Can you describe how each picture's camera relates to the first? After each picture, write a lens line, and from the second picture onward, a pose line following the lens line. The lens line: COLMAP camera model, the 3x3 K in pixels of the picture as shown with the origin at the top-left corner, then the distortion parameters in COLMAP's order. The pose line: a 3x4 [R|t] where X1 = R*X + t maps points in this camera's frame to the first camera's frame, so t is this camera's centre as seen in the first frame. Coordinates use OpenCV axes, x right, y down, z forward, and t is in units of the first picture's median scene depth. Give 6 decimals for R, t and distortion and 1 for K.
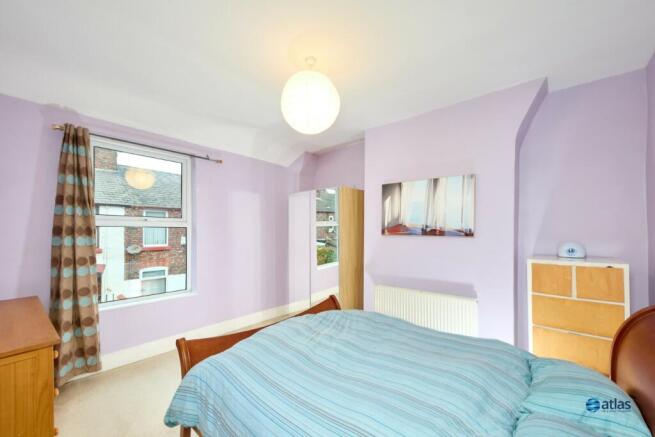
lens RADIAL K [[267.1, 0, 328.4], [0, 267.1, 225.7], [0, 0, 1]] dist [0.001517, 0.000056]
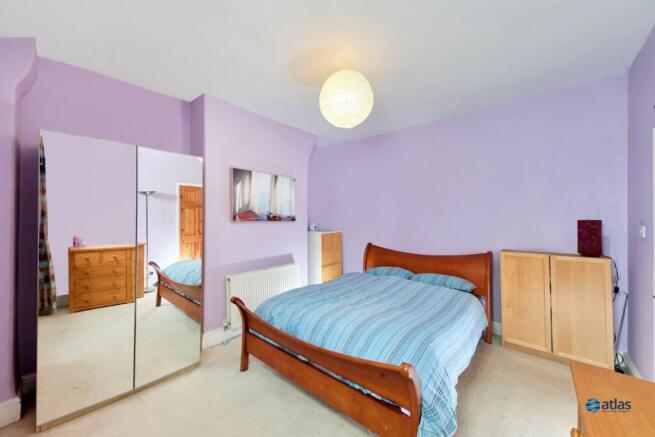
lens RADIAL K [[244.1, 0, 328.3], [0, 244.1, 216.0], [0, 0, 1]] dist [-0.000097, -0.000001]
pose [[0.004183, 0.006545, 0.999970, -0.728621], [-0.015382, 0.999861, -0.006480, 0.017601], [-0.999873, -0.015355, 0.004283, 0.732060]]
